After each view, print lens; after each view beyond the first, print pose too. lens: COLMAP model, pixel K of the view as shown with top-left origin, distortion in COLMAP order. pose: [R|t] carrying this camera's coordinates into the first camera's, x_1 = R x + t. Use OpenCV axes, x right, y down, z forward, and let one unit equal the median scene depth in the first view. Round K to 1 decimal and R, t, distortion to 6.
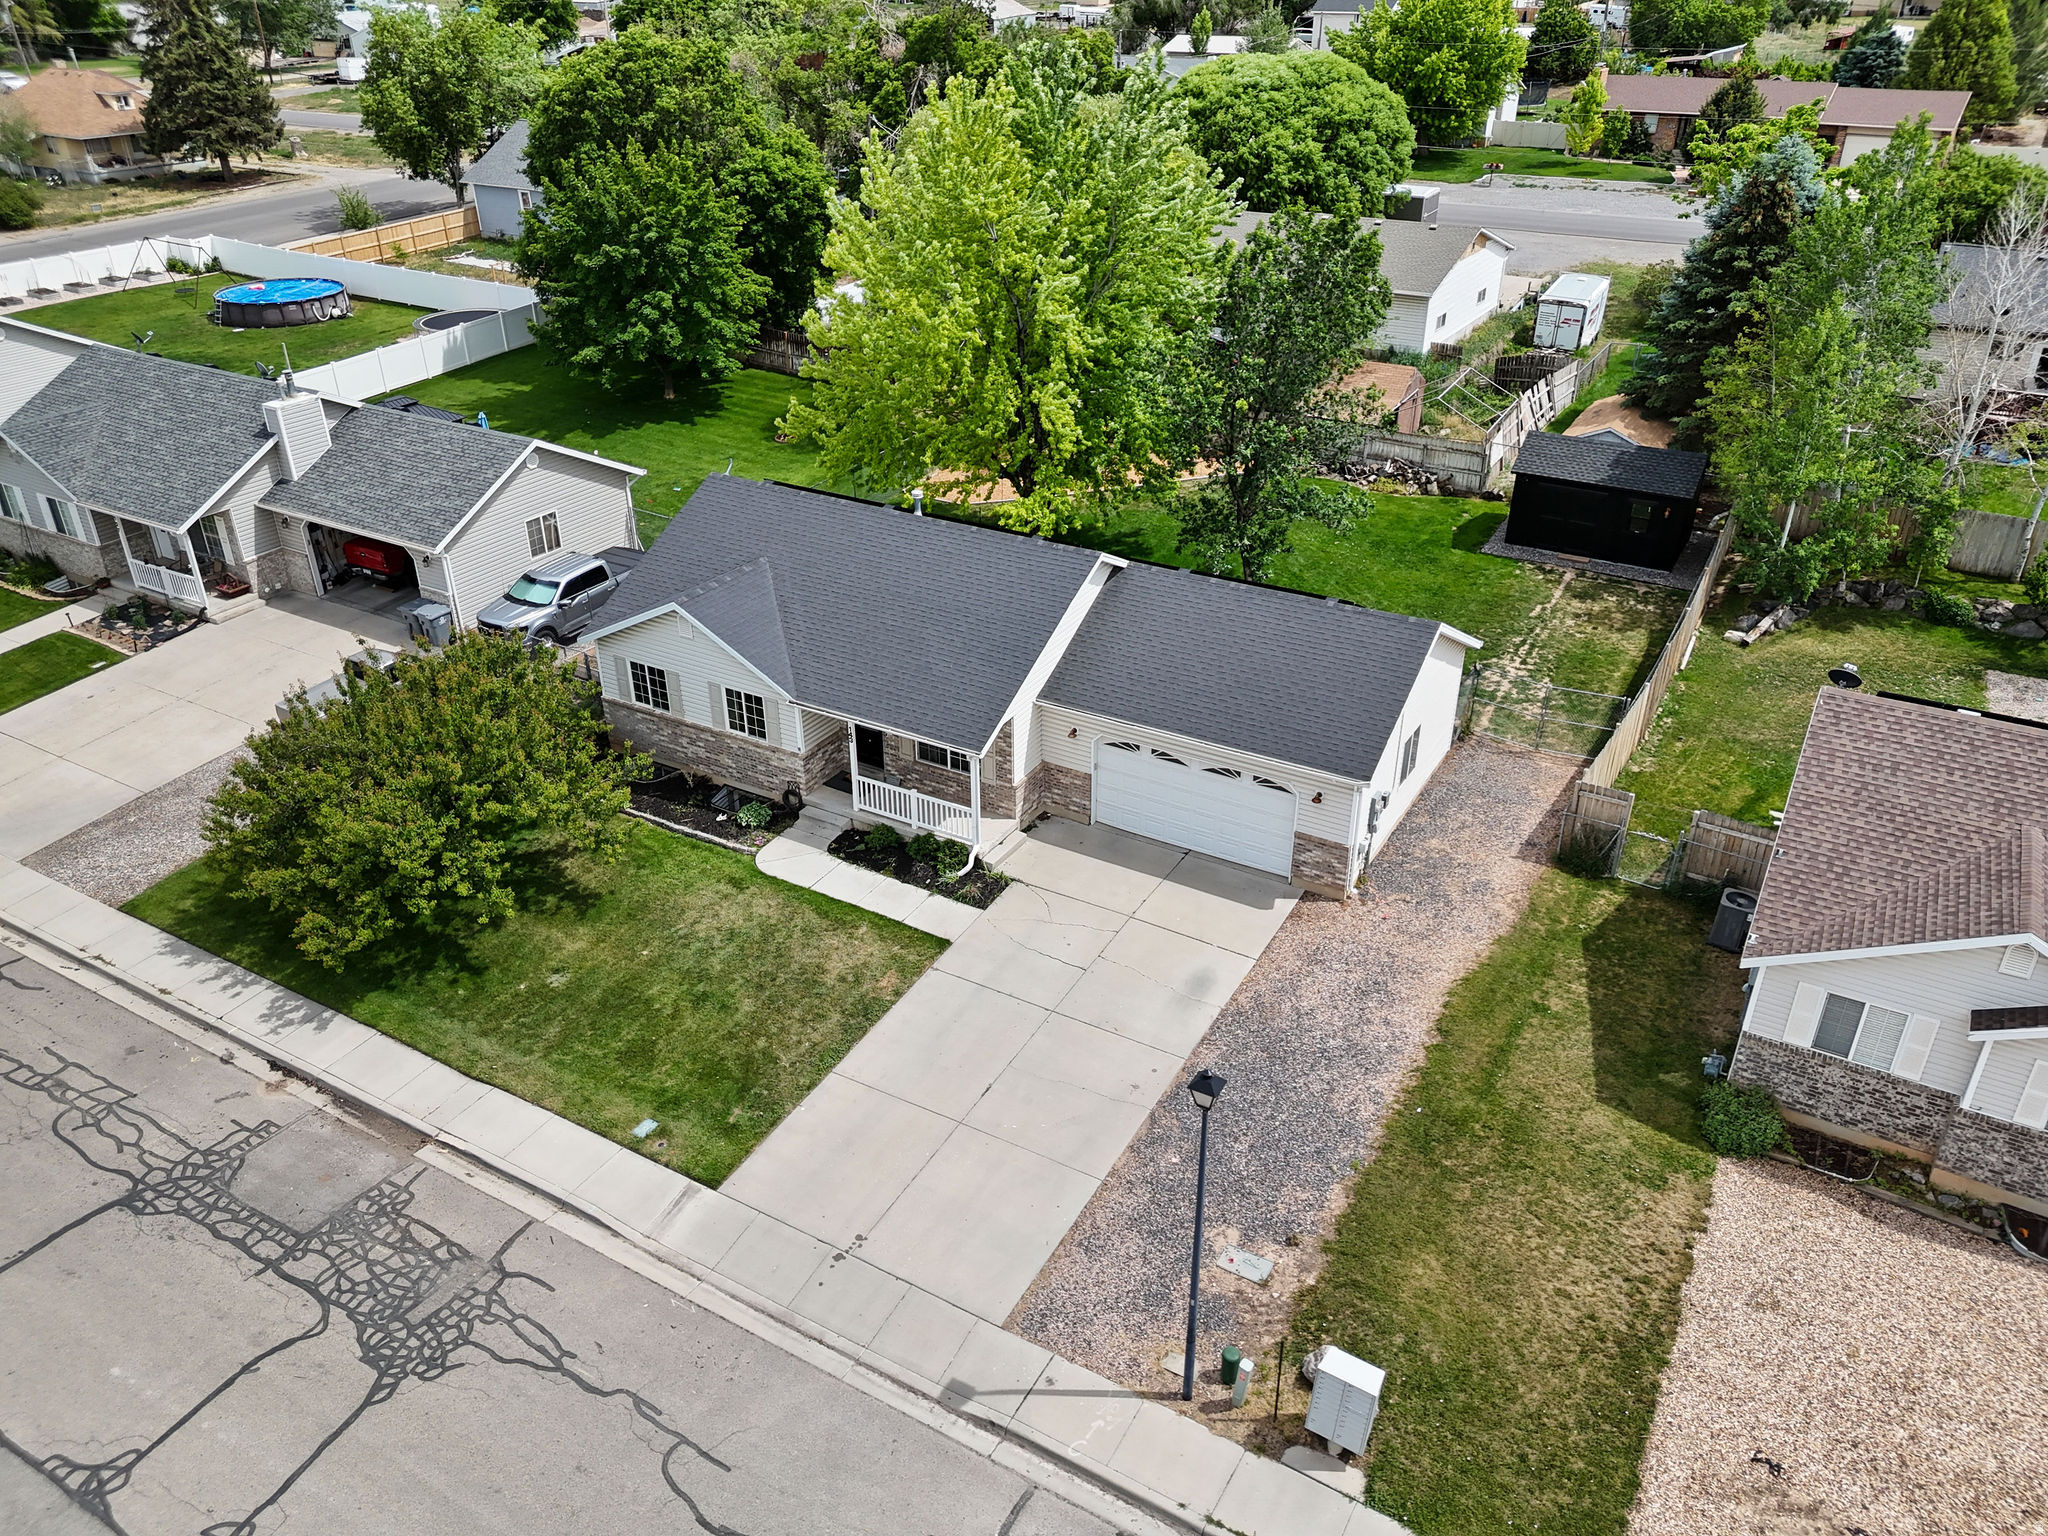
lens RADIAL K [[1497.7, 0, 1024.0], [0, 1497.7, 768.0], [0, 0, 1]] dist [0.083007, -0.087620]
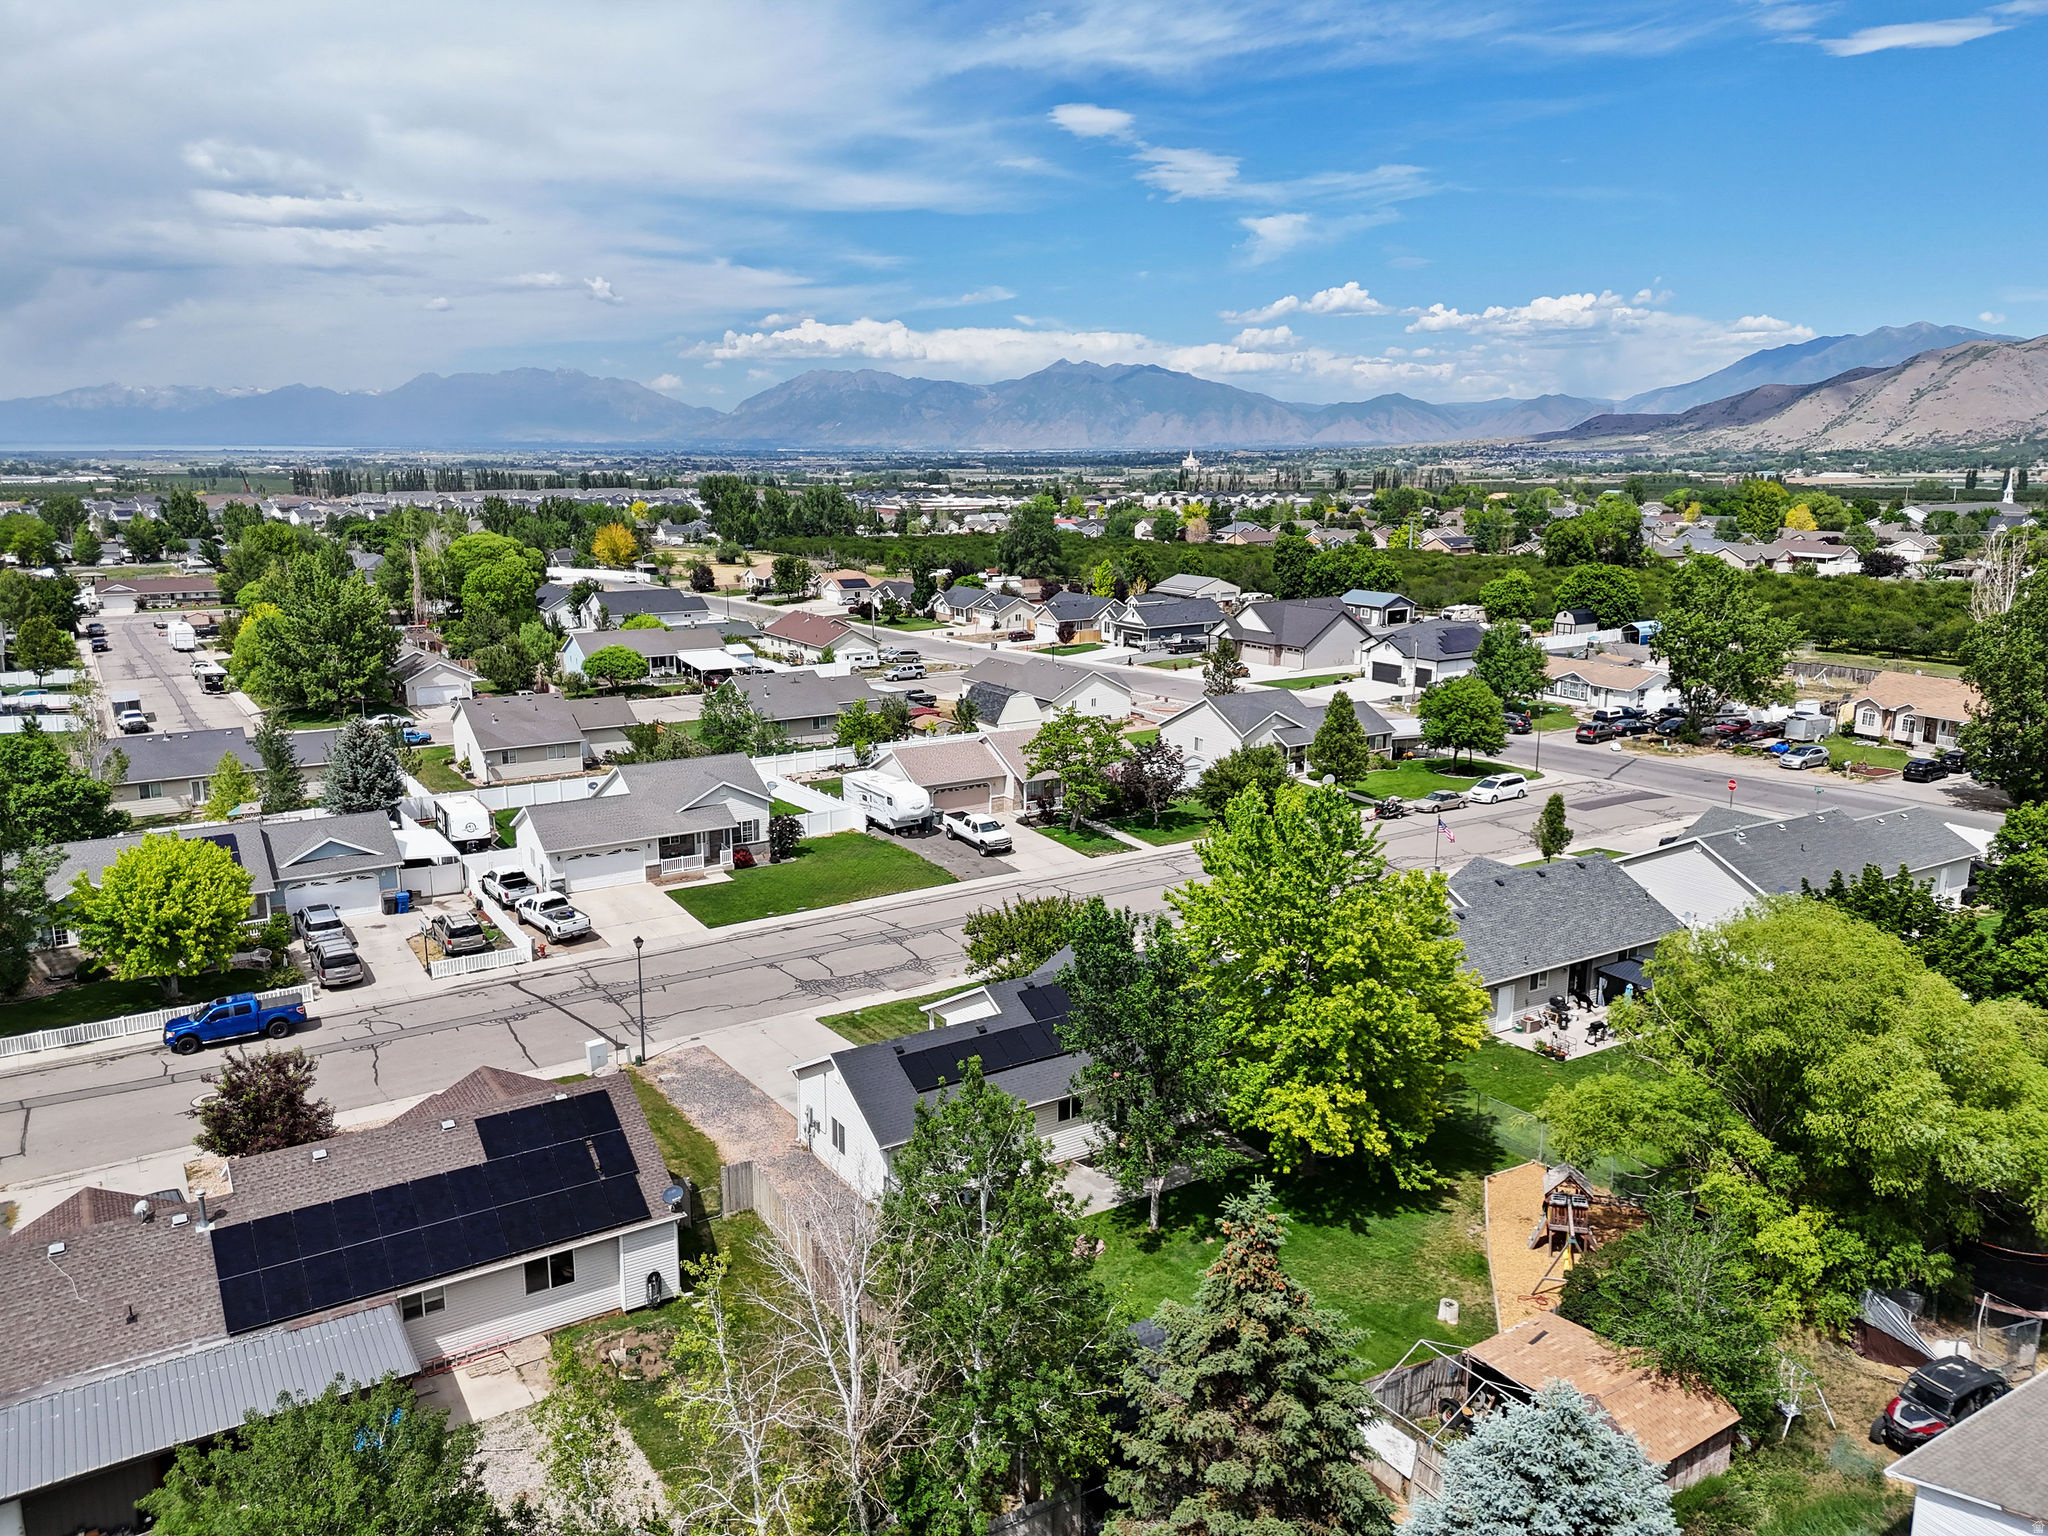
lens RADIAL K [[1497.7, 0, 1024.0], [0, 1497.7, 768.0], [0, 0, 1]] dist [0.083007, -0.087620]
pose [[-0.456794, 0.195359, -0.867856, 1.206405], [-0.428894, 0.806343, 0.407260, -0.868949], [0.779352, 0.558252, -0.284544, 1.111128]]
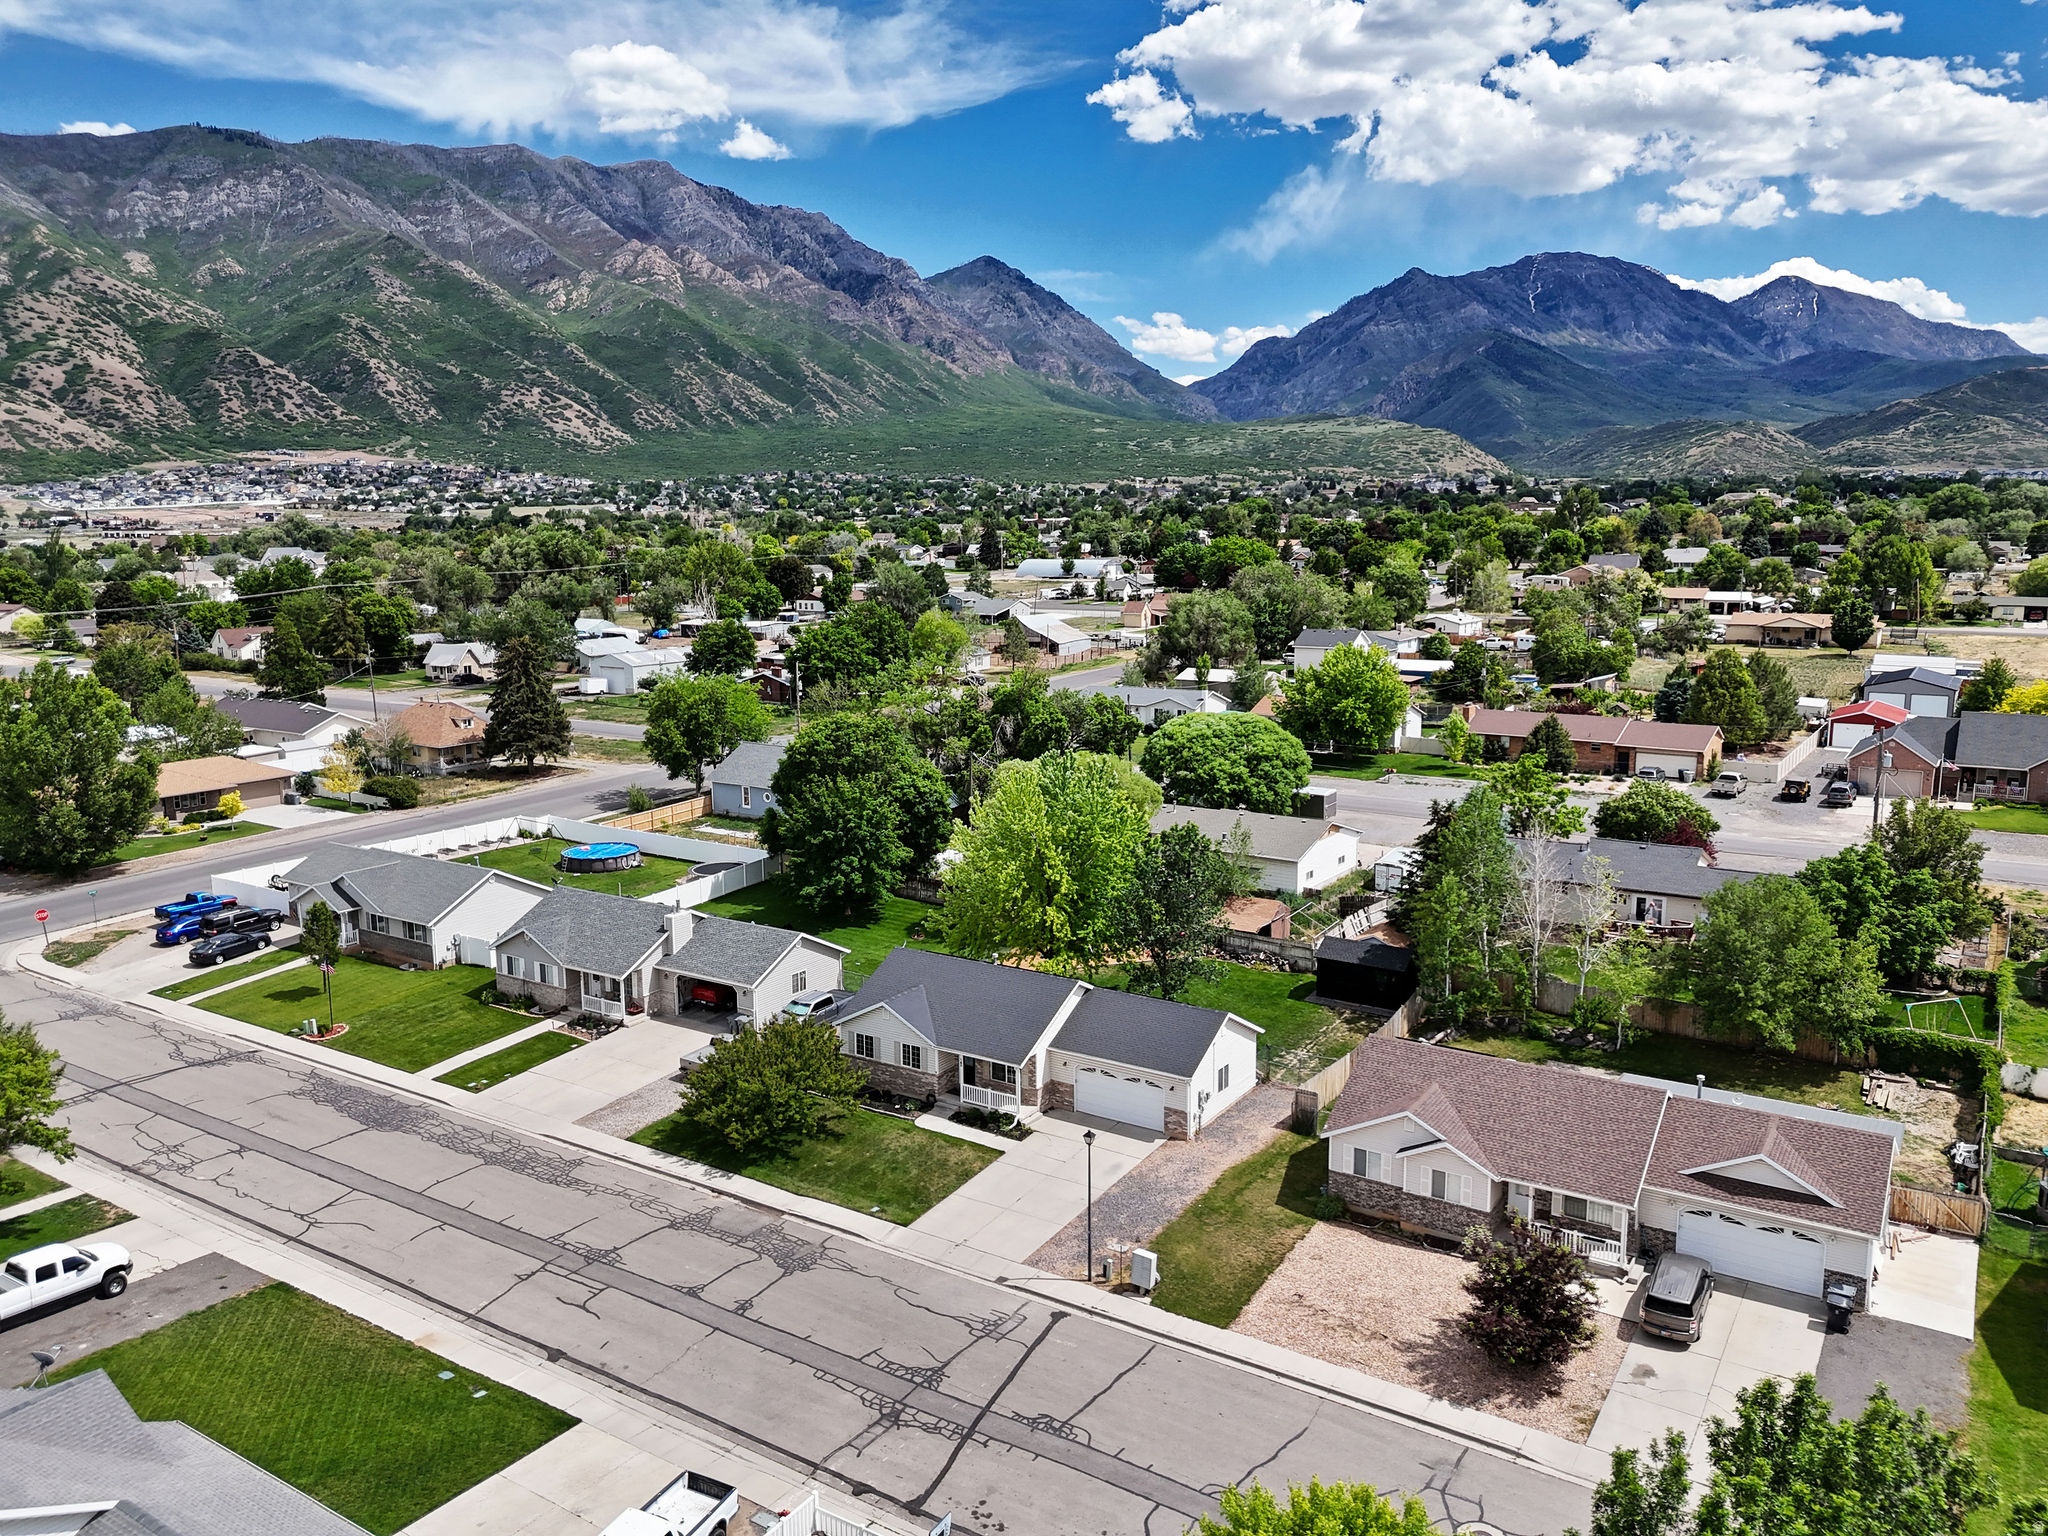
lens RADIAL K [[1497.7, 0, 1024.0], [0, 1497.7, 768.0], [0, 0, 1]] dist [0.083007, -0.087620]
pose [[0.998871, 0.005105, -0.047222, 0.057858], [-0.020748, 0.941229, -0.337130, 0.237714], [0.042726, 0.337729, 0.940273, -0.912828]]
